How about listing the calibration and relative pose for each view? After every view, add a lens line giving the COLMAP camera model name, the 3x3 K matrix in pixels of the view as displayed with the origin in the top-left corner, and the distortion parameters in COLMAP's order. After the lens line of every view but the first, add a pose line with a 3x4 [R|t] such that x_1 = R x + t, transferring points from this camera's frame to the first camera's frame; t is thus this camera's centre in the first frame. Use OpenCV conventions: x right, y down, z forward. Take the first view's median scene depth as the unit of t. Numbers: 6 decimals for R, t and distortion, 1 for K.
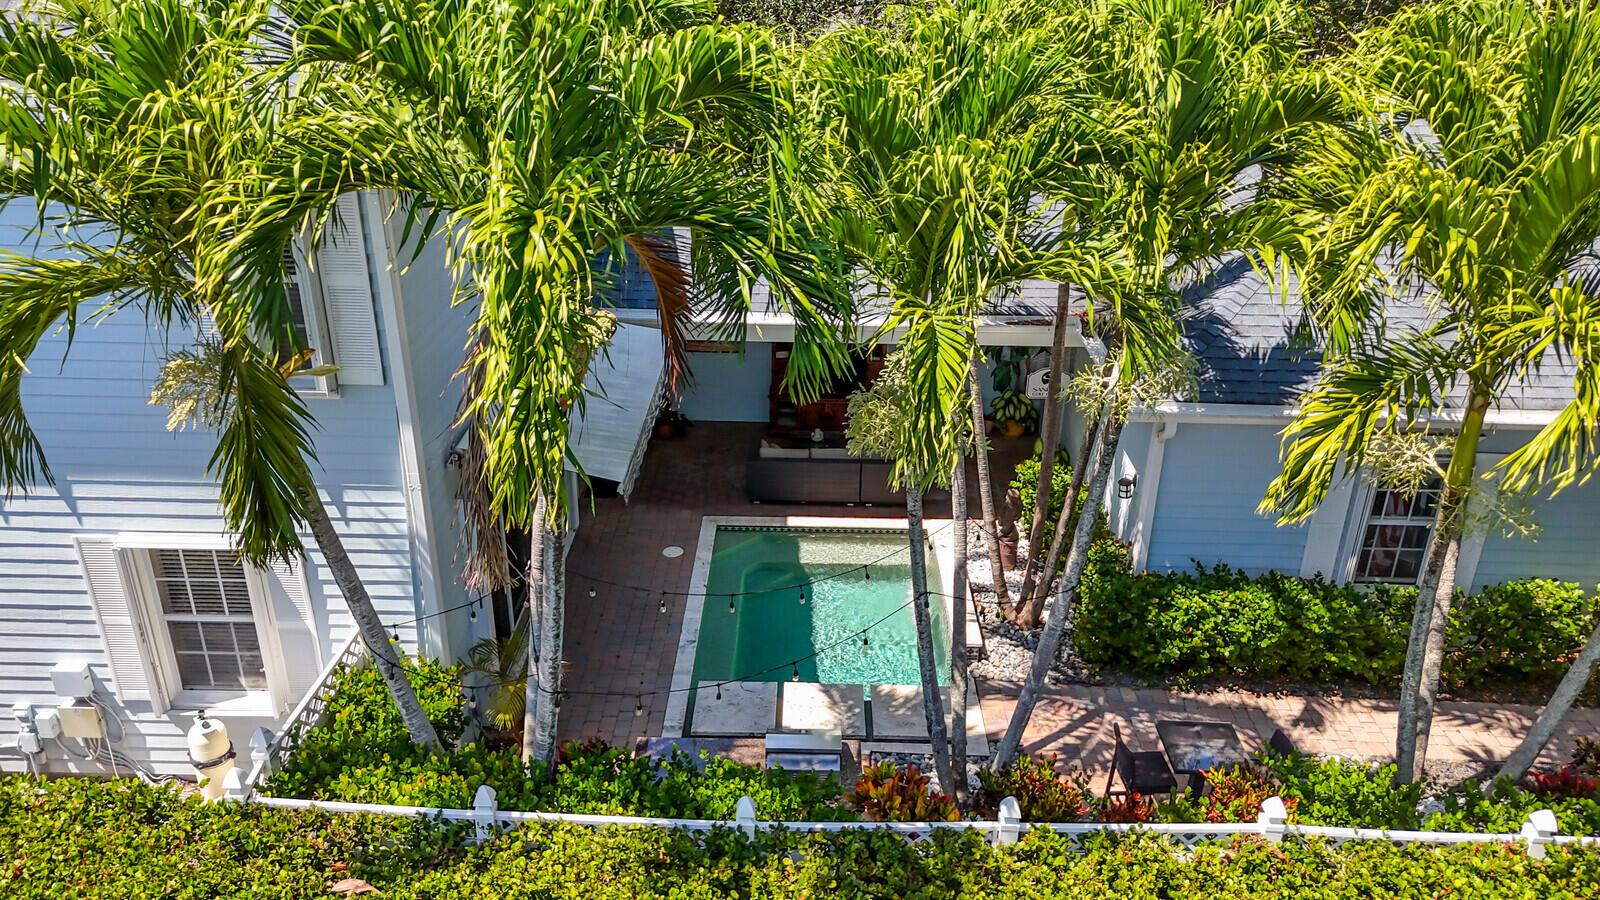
lens RADIAL K [[1159.0, 0, 800.8], [0, 1159.0, 452.2], [0, 0, 1]] dist [0.033990, -0.028605]
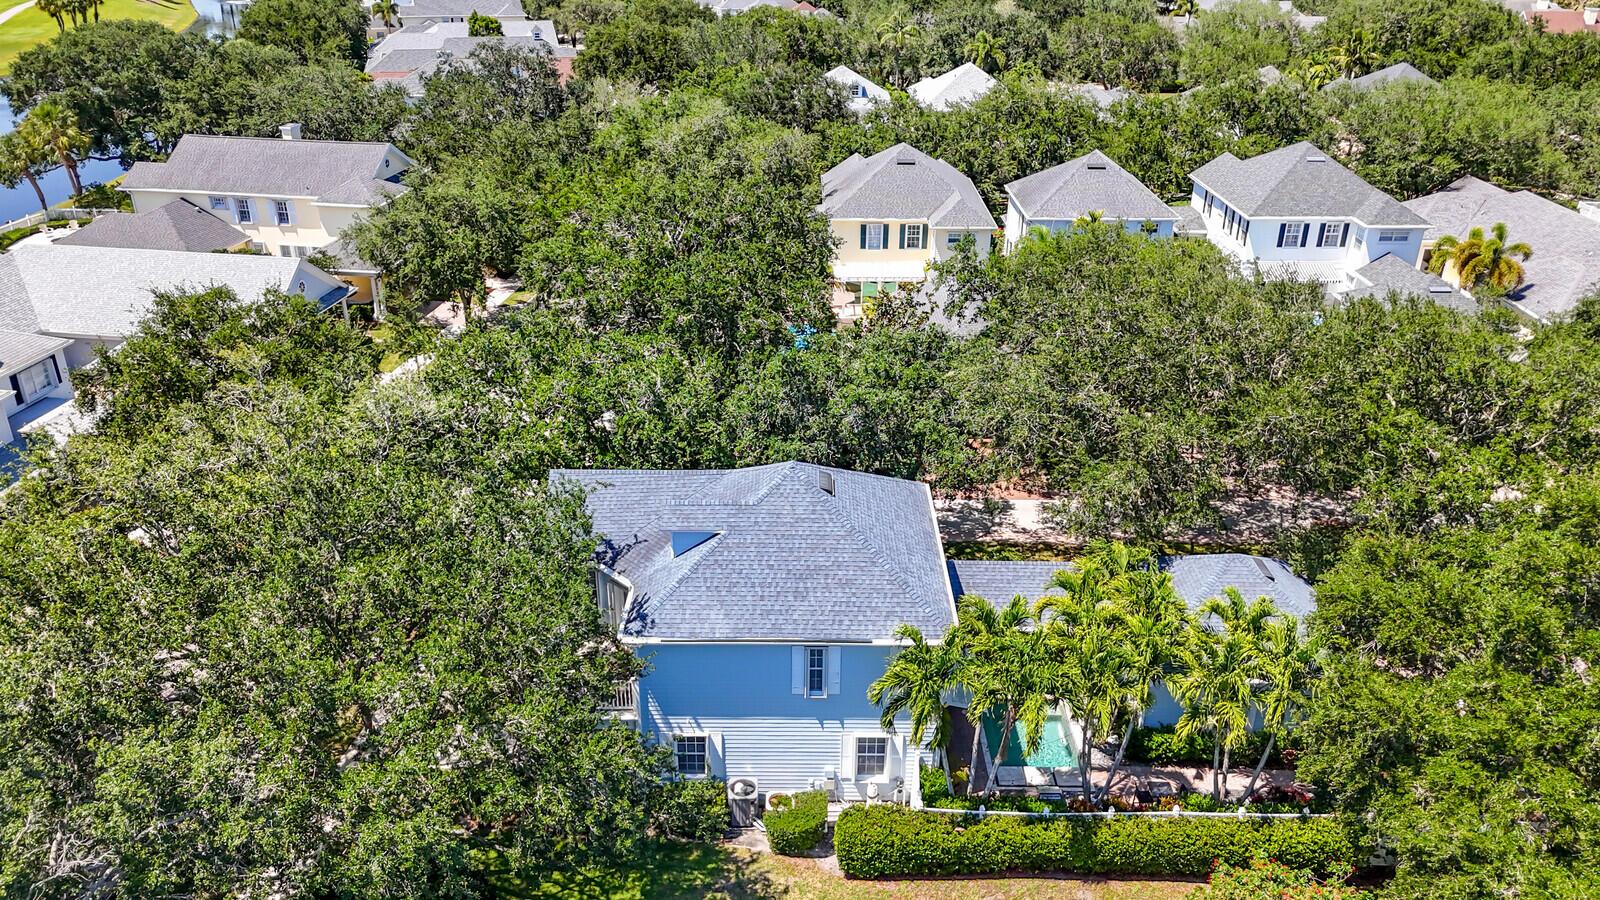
lens RADIAL K [[1159.0, 0, 797.8], [0, 1159.0, 448.6], [0, 0, 1]] dist [0.033990, -0.028605]
pose [[0.999888, -0.014080, 0.005106, -0.723199], [0.014023, 0.999841, 0.010987, -0.796474], [-0.005259, -0.010914, 0.999927, -2.397926]]
